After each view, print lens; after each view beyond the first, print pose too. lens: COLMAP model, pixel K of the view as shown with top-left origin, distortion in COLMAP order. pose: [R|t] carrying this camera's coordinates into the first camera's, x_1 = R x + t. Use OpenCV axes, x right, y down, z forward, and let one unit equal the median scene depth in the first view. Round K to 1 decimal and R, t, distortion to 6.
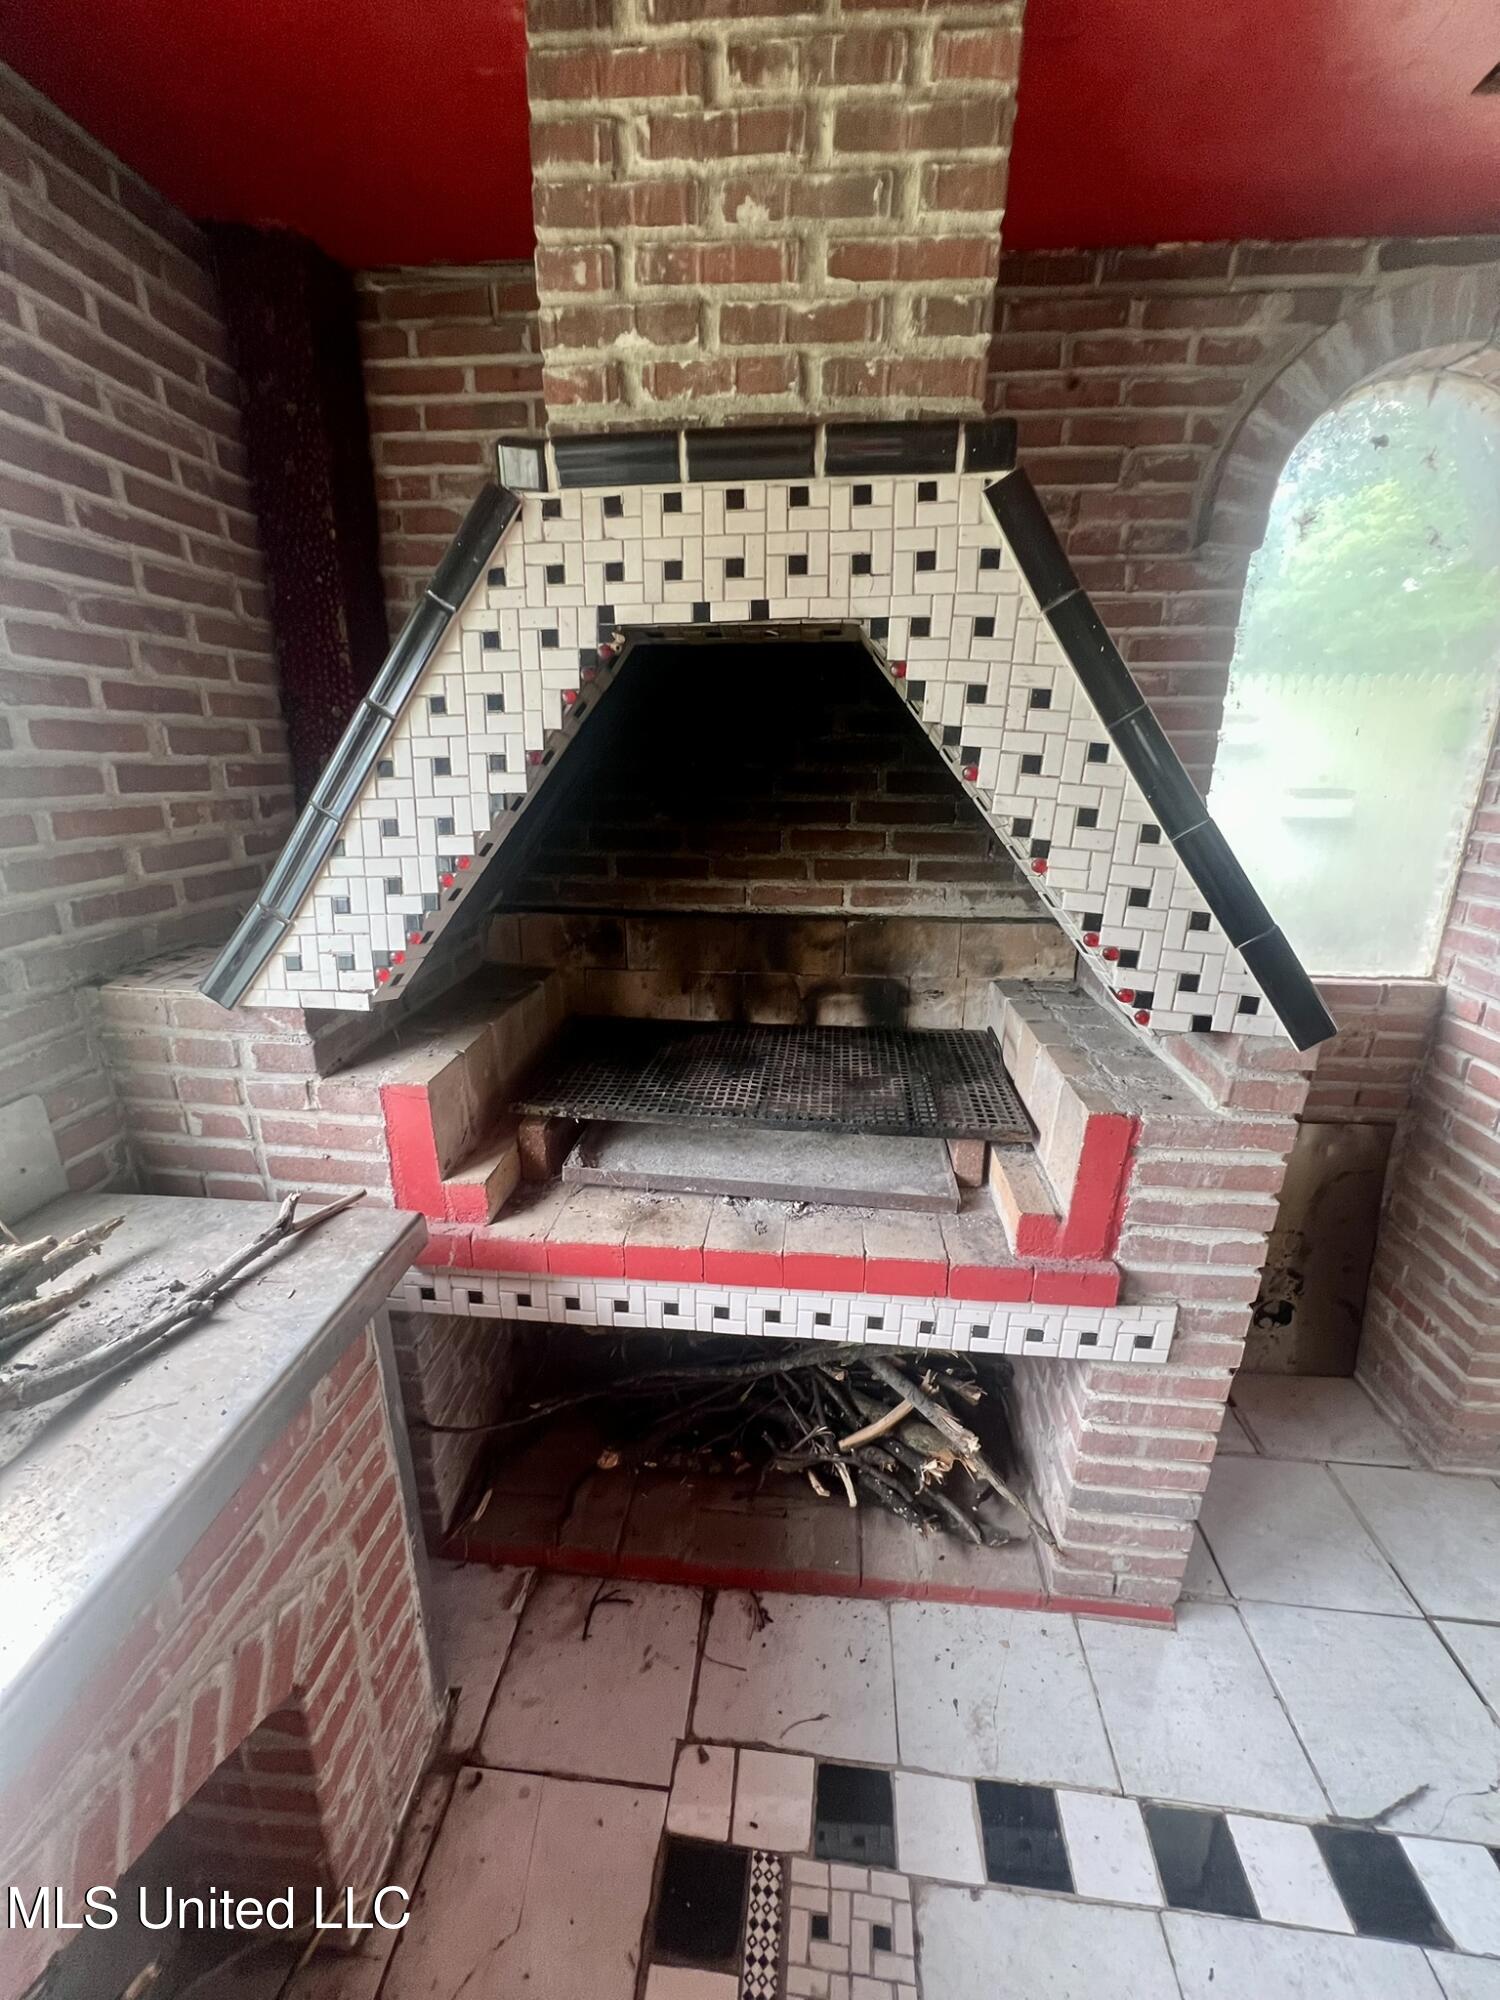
lens RADIAL K [[797.7, 0, 749.6], [0, 797.7, 999.2], [0, 0, 1]] dist [-0.000707, 0.000328]
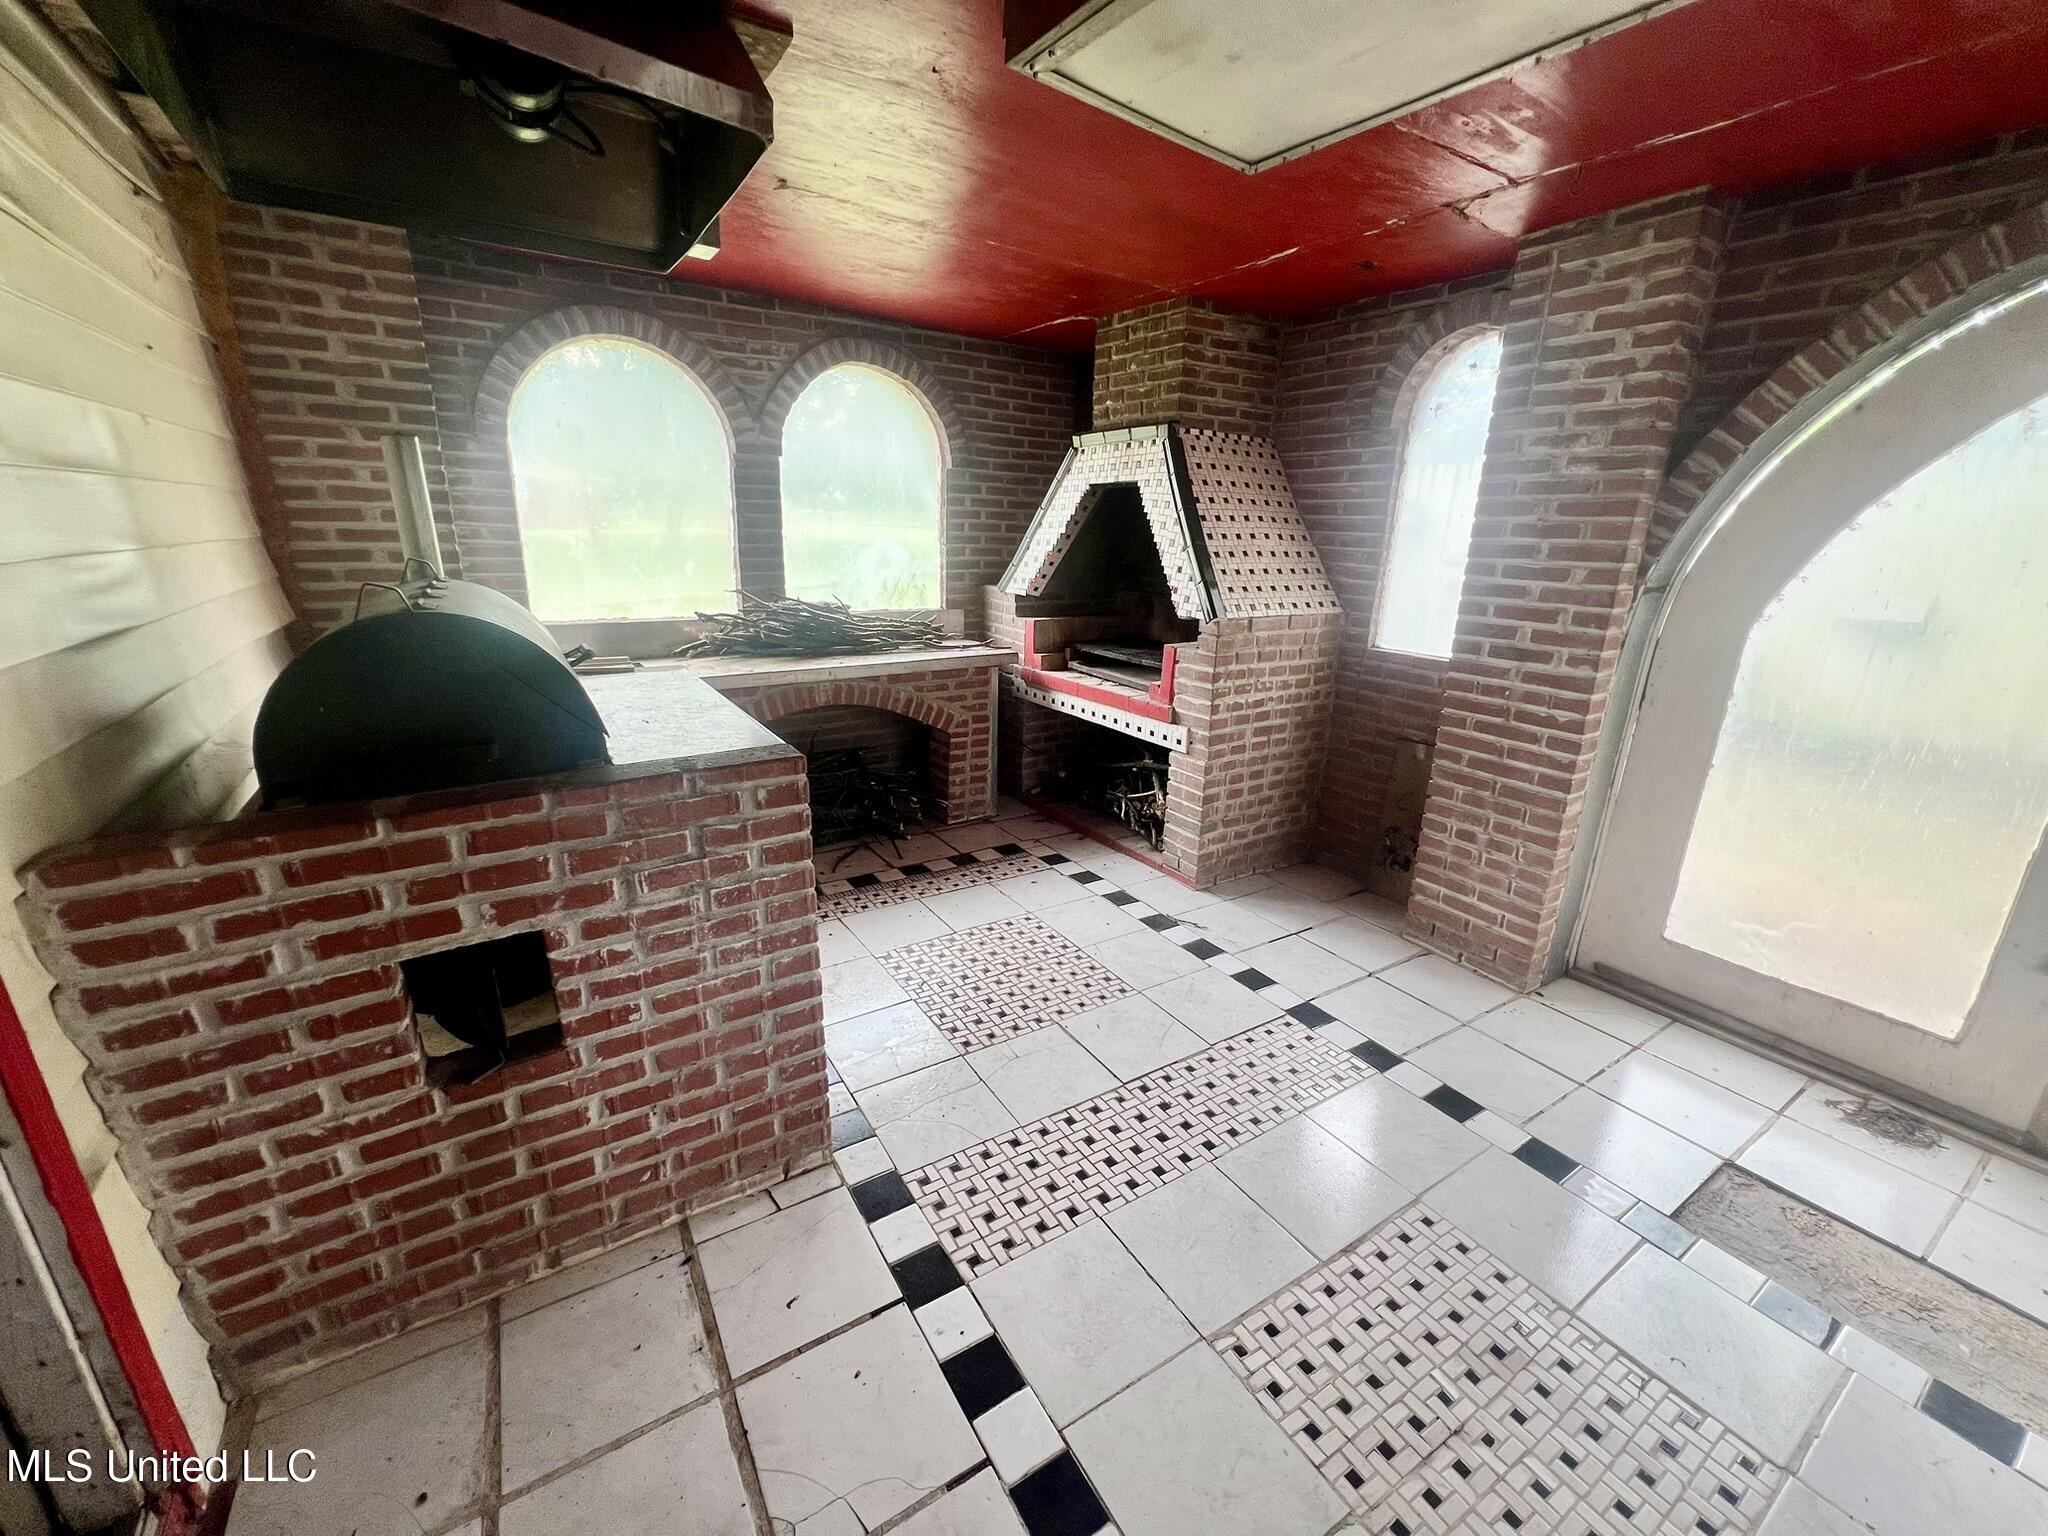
lens RADIAL K [[816.8, 0, 1022.0], [0, 816.8, 771.5], [0, 0, 1]] dist [-0.000707, 0.000328]
pose [[0.621450, 0.236060, -0.747045, 2.235830], [-0.256193, 0.962336, 0.090969, 0.411935], [0.740382, 0.134855, 0.658520, -1.179513]]
